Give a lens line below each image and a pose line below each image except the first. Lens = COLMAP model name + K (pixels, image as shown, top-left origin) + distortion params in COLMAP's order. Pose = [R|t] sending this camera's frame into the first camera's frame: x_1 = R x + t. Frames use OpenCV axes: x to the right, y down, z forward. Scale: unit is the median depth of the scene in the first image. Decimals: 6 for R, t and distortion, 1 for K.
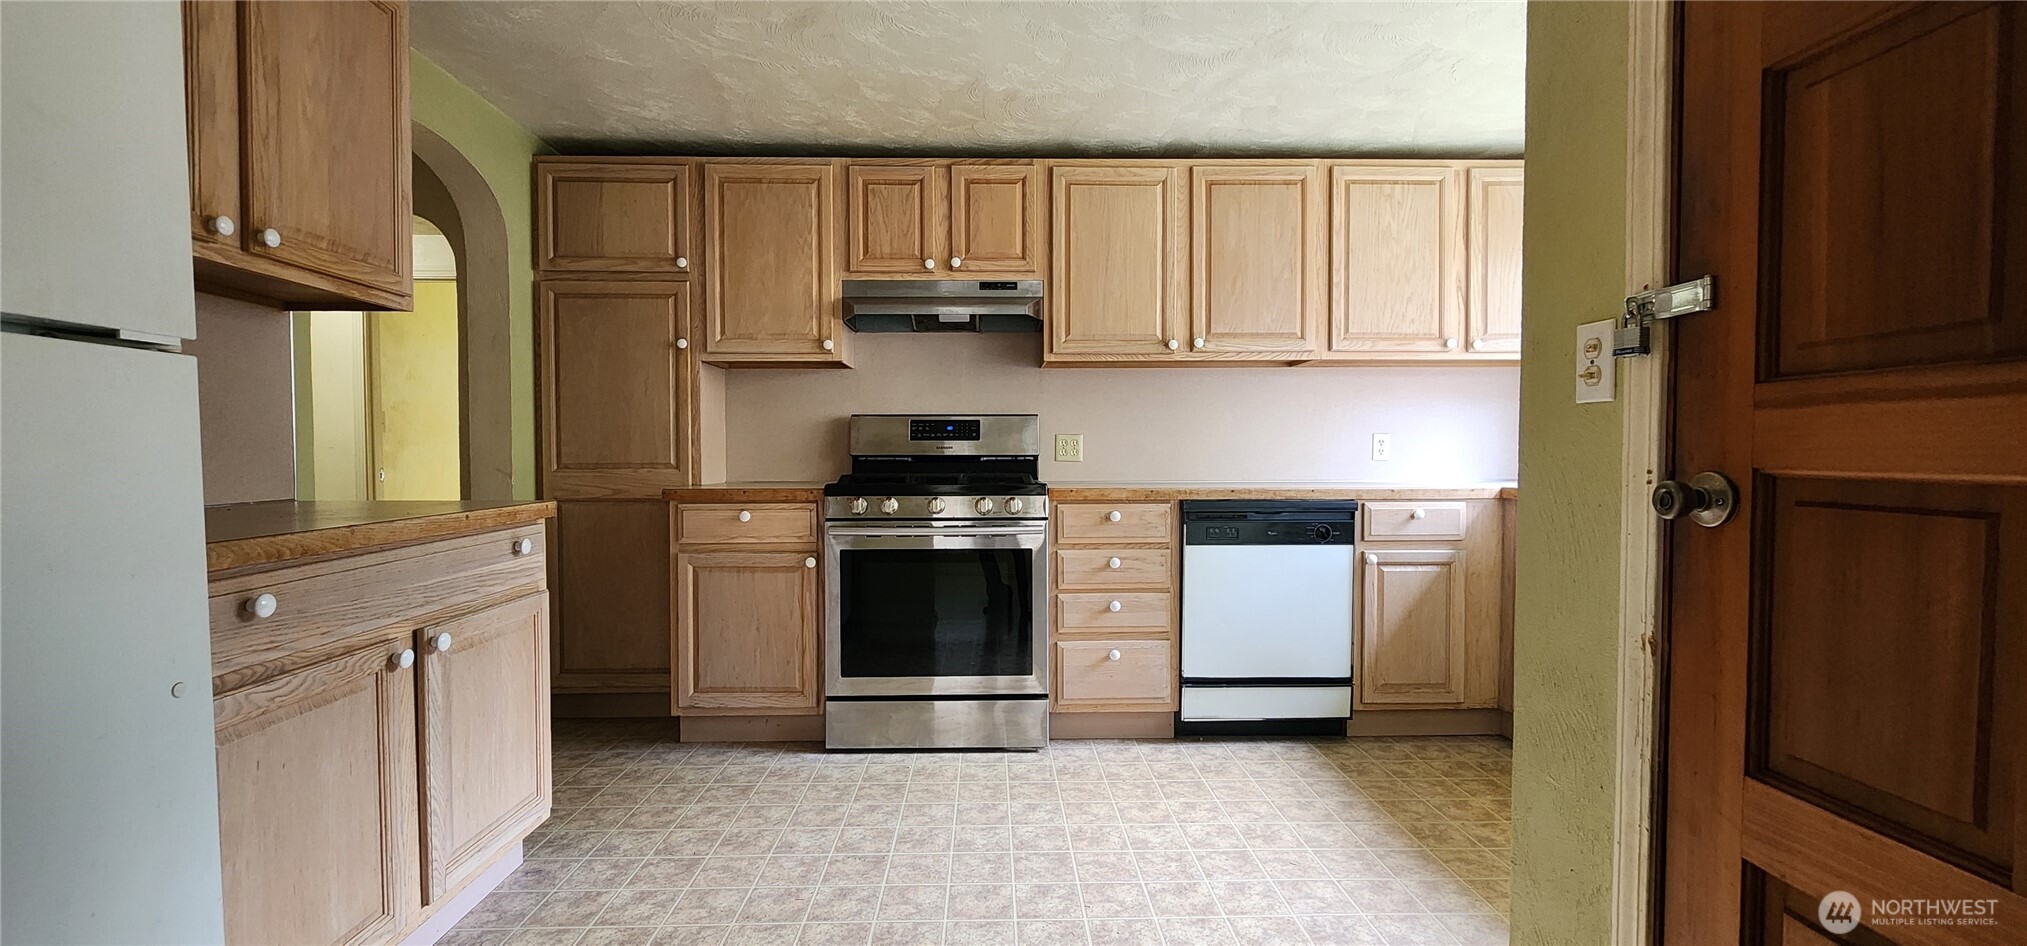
lens RADIAL K [[835.0, 0, 1023.1], [0, 835.0, 476.6], [0, 0, 1]] dist [0.001063, 0.000014]
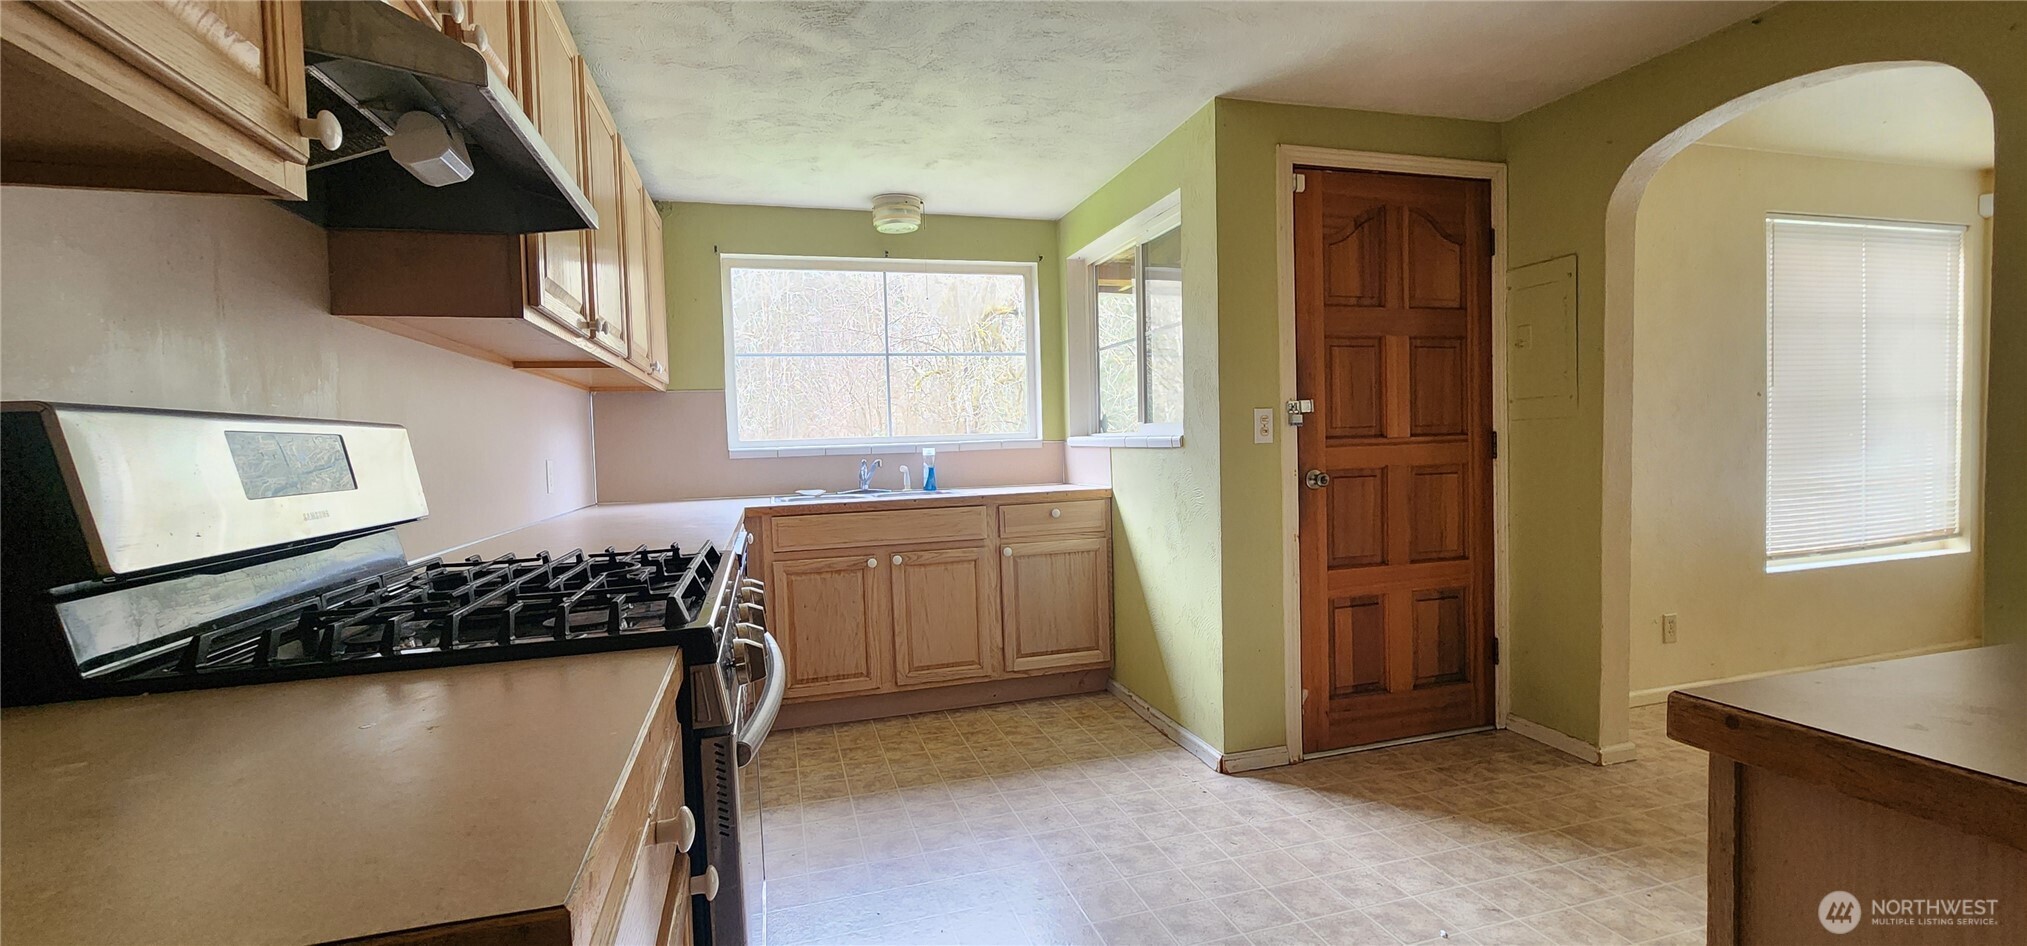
lens RADIAL K [[835.0, 0, 1013.4], [0, 835.0, 469.9], [0, 0, 1]] dist [0.001063, 0.000014]
pose [[-0.255541, -0.025704, 0.966456, -1.367215], [0.053141, 0.997762, 0.040588, -0.144026], [-0.965337, 0.061731, -0.253603, 2.232078]]
